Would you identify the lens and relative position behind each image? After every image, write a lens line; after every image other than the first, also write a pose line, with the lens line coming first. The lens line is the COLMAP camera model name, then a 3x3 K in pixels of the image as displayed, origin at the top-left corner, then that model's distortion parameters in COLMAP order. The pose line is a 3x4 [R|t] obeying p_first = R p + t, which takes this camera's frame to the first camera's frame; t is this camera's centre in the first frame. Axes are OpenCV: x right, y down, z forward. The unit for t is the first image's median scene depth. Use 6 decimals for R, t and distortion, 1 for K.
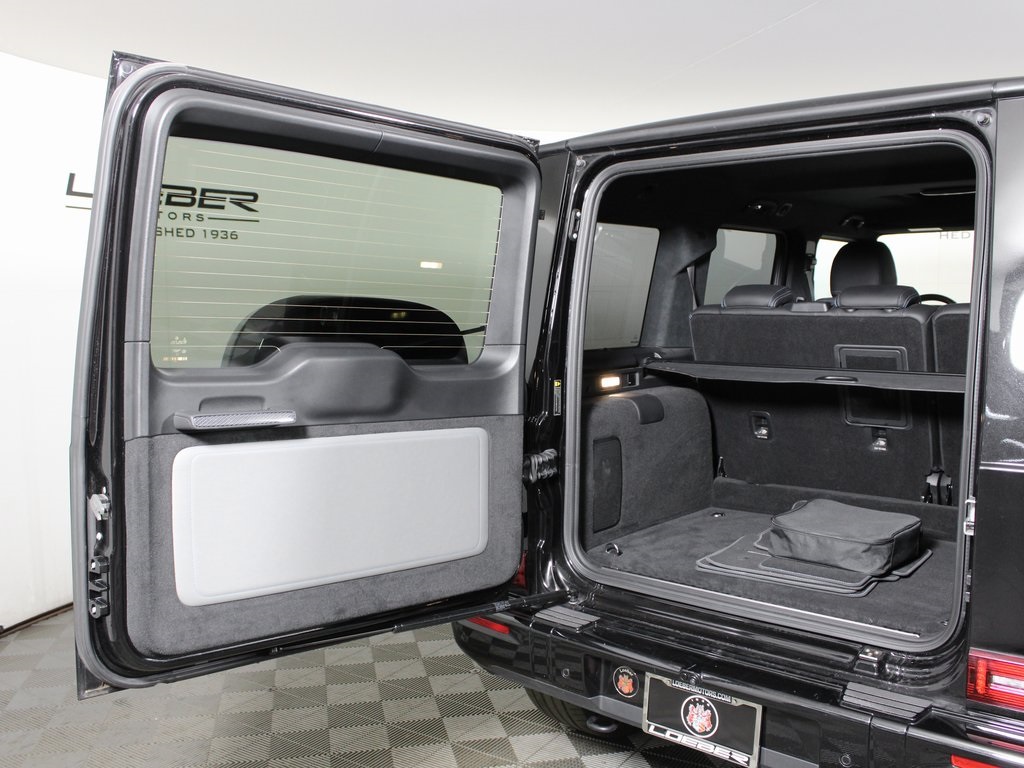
lens RADIAL K [[962.6, 0, 526.6], [0, 962.6, 383.0], [0, 0, 1]] dist [-0.102093, 0.006033]
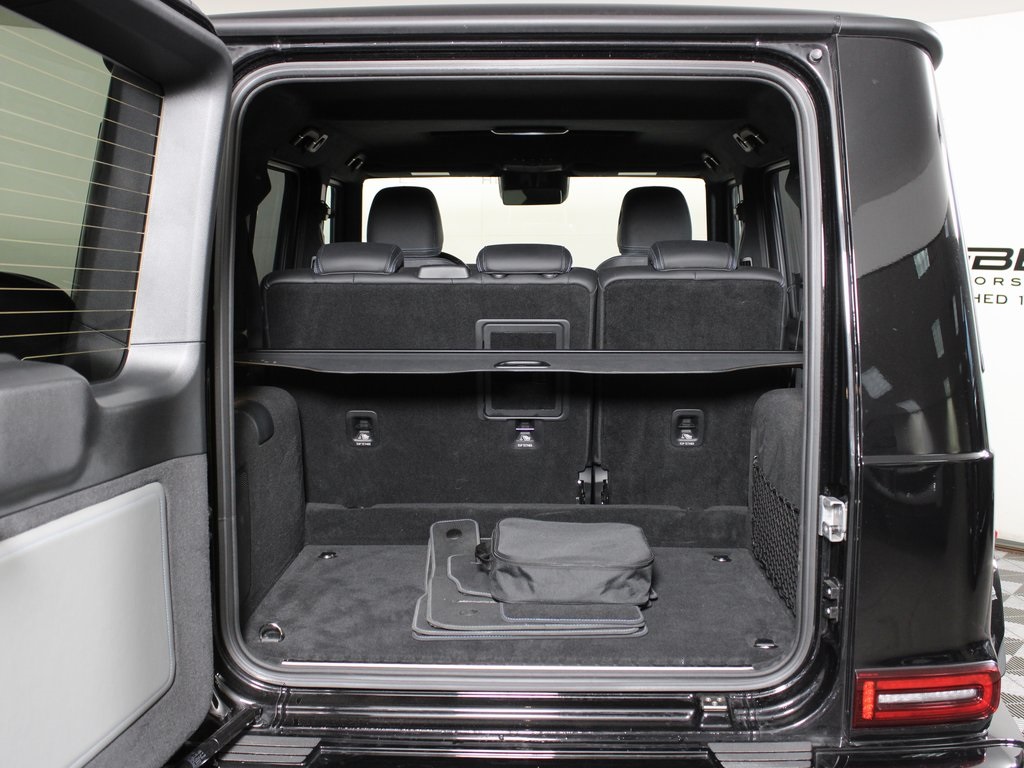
lens RADIAL K [[1159.0, 0, 512.0], [0, 1159.0, 384.0], [0, 0, 1]] dist [-0.099879, 0.003400]
pose [[0.767949, -0.068275, 0.636862, -0.290188], [0.050839, 0.997663, 0.045652, -0.031937], [-0.638491, -0.002680, 0.769625, 0.263539]]
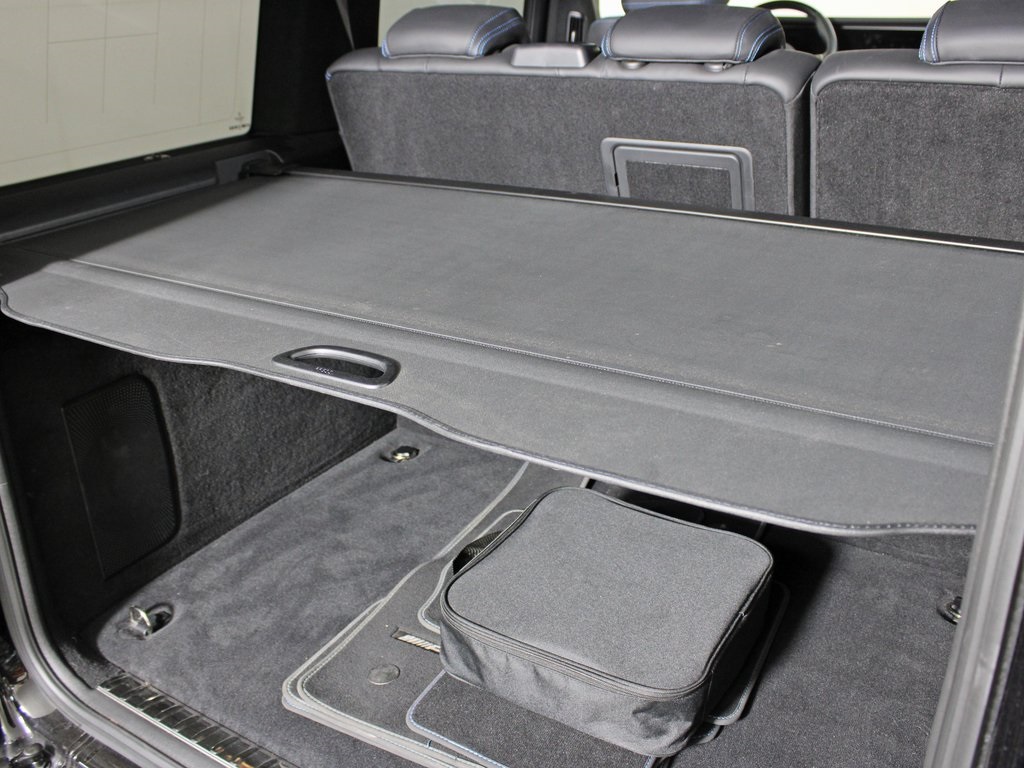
lens RADIAL K [[941.6, 0, 512.0], [0, 941.6, 384.0], [0, 0, 1]] dist [-0.116910, 0.000620]
pose [[0.986617, -0.084356, 0.139540, 0.220882], [0.036862, 0.949013, 0.313073, -0.076960], [-0.158835, -0.303739, 0.939422, 0.577693]]
